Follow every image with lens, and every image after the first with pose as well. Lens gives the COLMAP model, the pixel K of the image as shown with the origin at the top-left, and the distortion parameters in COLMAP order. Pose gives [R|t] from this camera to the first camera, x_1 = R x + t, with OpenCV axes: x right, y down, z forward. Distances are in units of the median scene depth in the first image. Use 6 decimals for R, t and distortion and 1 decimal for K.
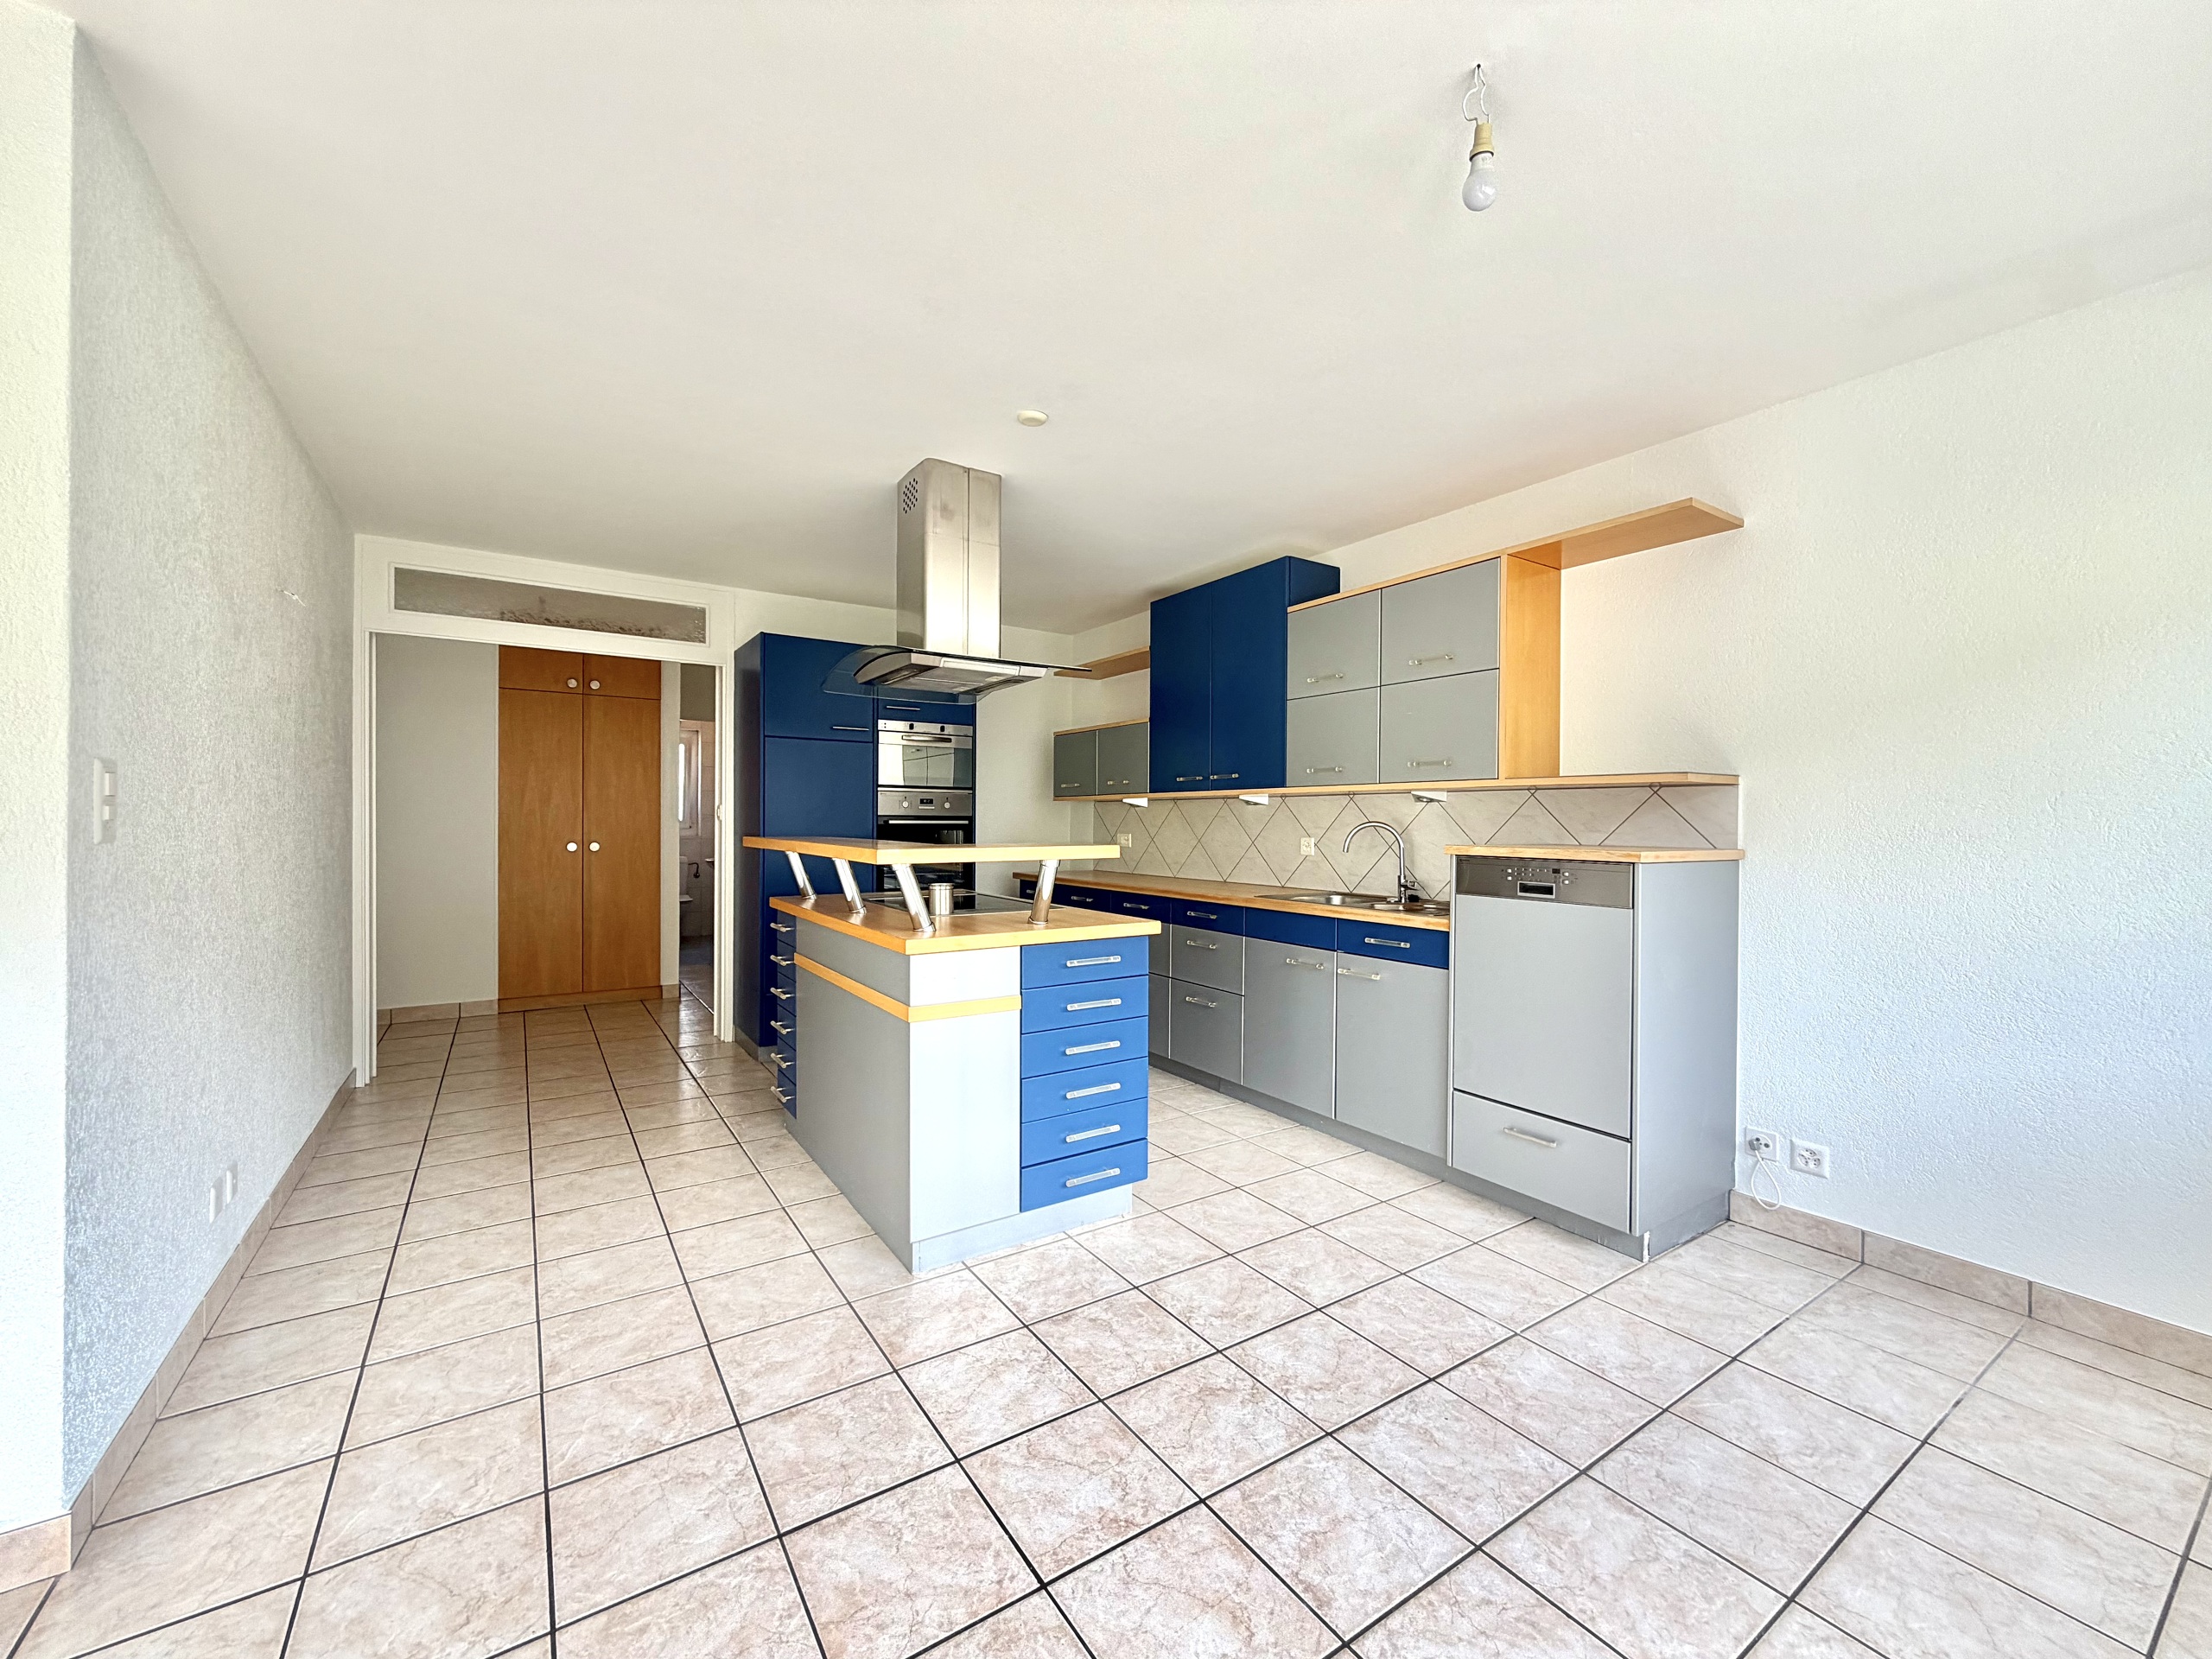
lens RADIAL K [[890.5, 0, 1096.9], [0, 890.5, 828.8], [0, 0, 1]] dist [0.001562, 0.001252]
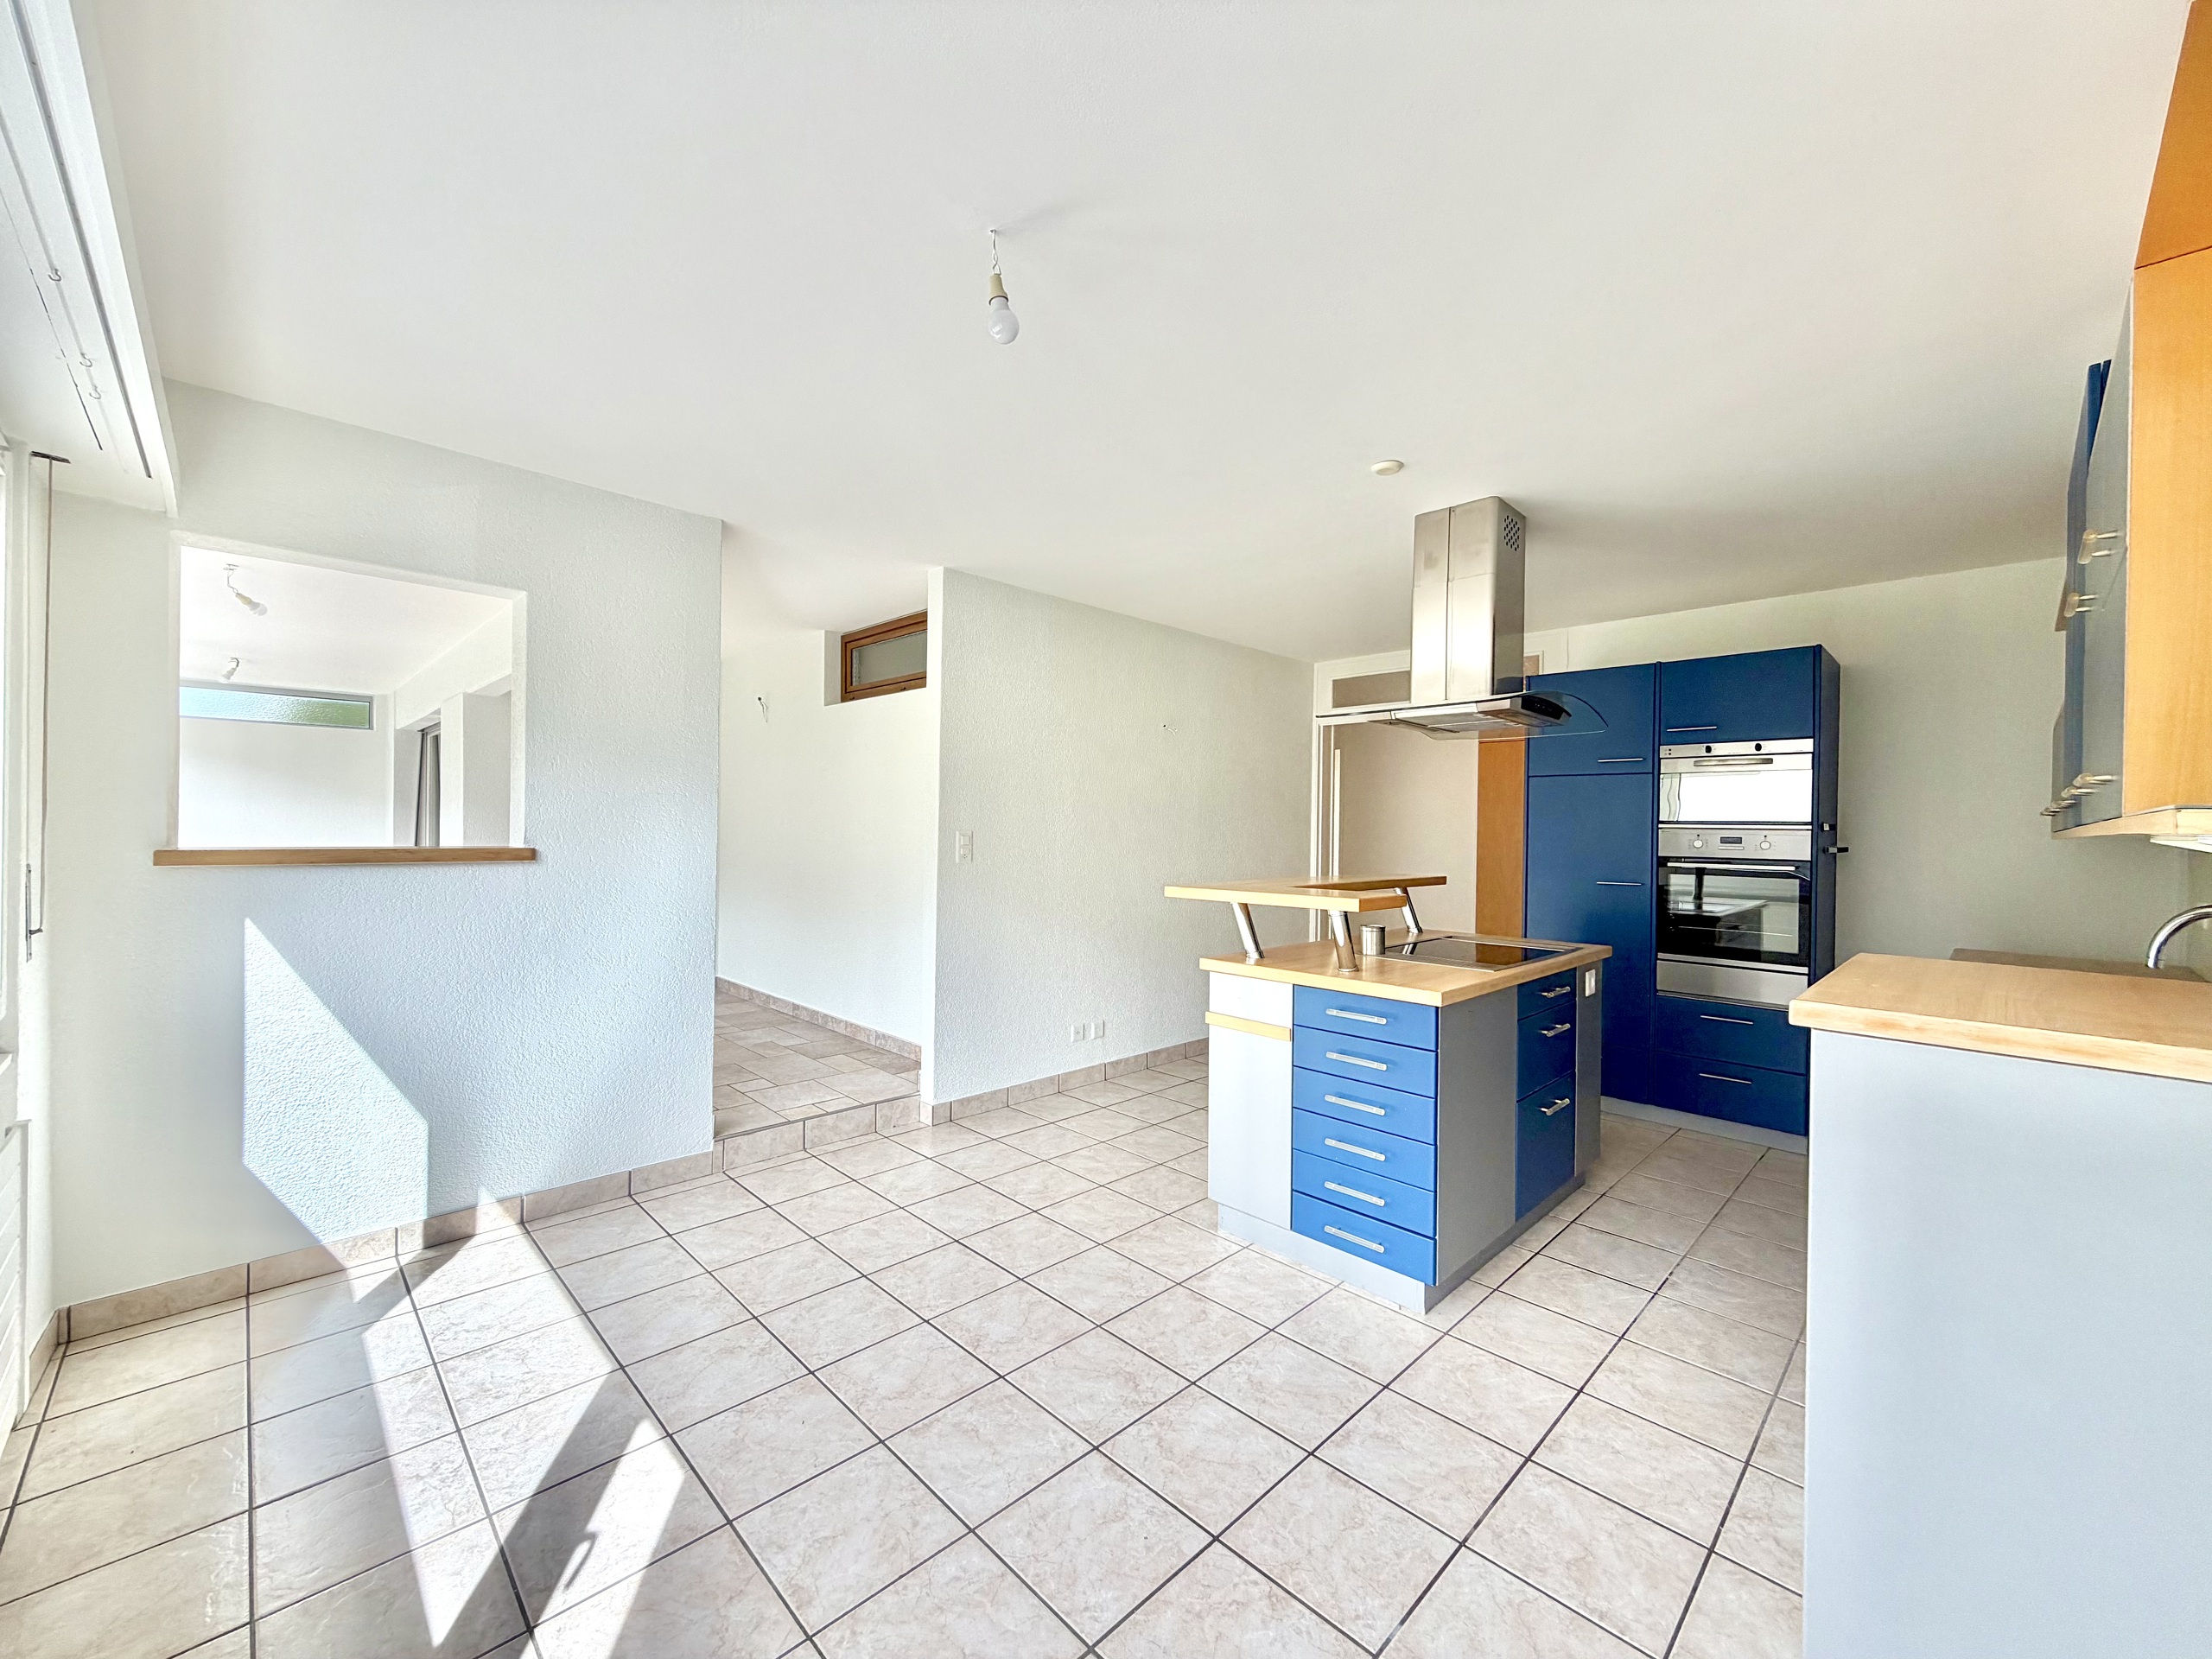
lens RADIAL K [[890.5, 0, 1094.3], [0, 890.5, 826.0], [0, 0, 1]] dist [0.001562, 0.001252]
pose [[0.182154, -0.005743, -0.983253, 1.076385], [-0.022612, 0.999694, -0.010028, -0.050390], [0.983010, 0.024060, 0.181969, 0.637069]]
